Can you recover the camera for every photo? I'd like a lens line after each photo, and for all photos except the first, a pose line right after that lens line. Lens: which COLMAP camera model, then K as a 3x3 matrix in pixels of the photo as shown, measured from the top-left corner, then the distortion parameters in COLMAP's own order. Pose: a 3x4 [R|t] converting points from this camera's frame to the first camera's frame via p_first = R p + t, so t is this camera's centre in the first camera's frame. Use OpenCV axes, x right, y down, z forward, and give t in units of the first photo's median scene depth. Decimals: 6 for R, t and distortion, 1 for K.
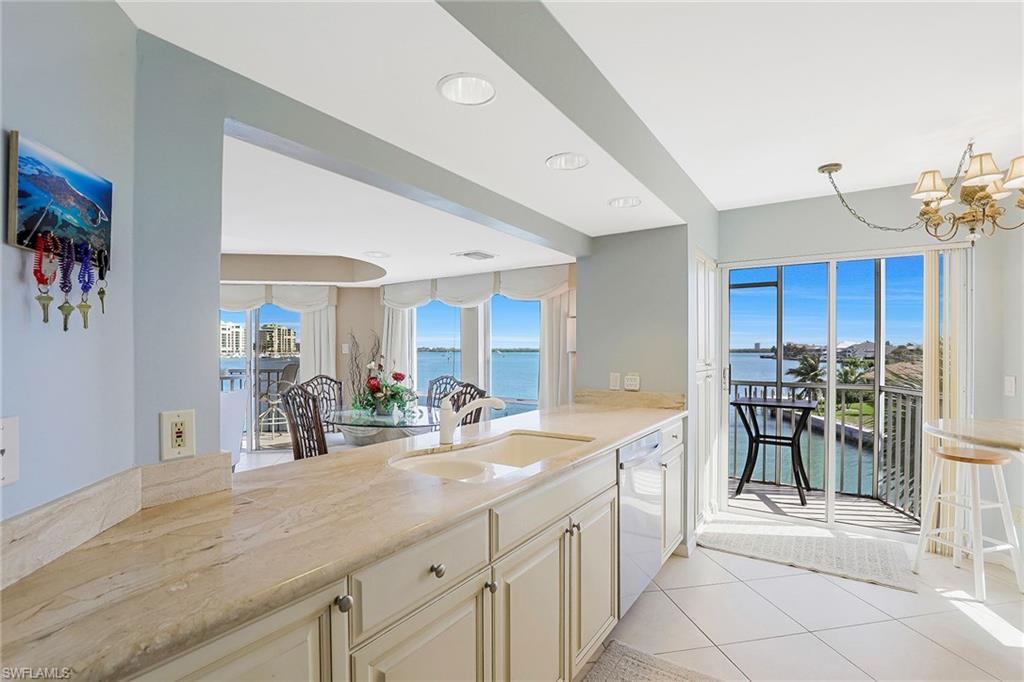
lens RADIAL K [[473.6, 0, 512.6], [0, 473.6, 350.1], [0, 0, 1]] dist [-0.029911, 0.000521]
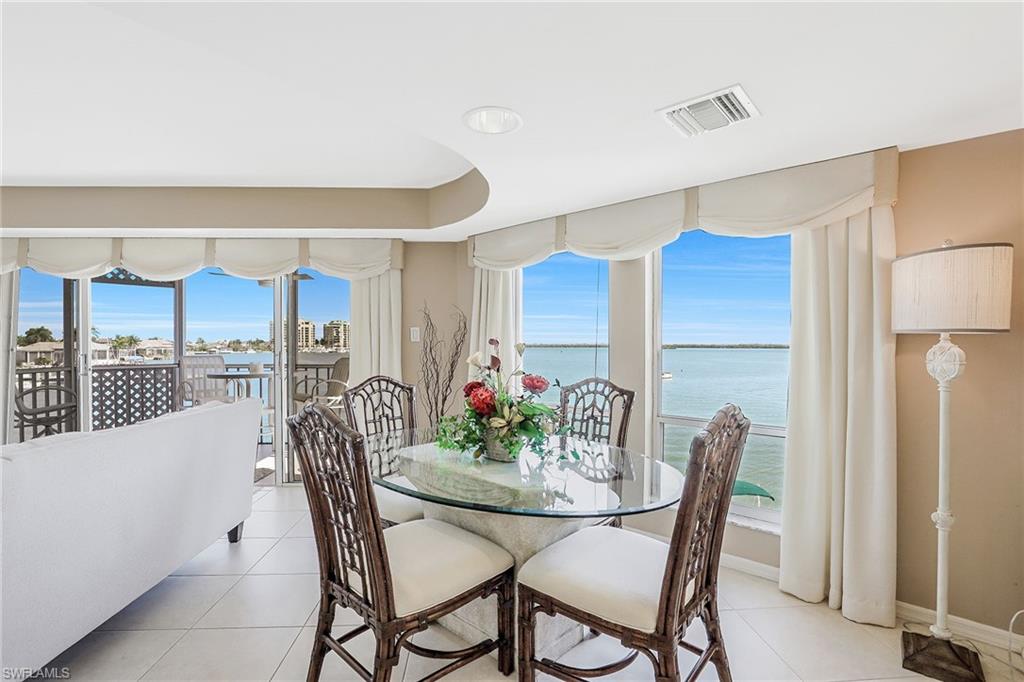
lens RADIAL K [[470.6, 0, 508.5], [0, 470.6, 345.8], [0, 0, 1]] dist [-0.024017, 0.000522]
pose [[0.991957, 0.000969, -0.126571, -0.171411], [-0.000894, 0.999999, 0.000648, 0.015323], [0.126572, -0.000530, 0.991957, 0.438543]]
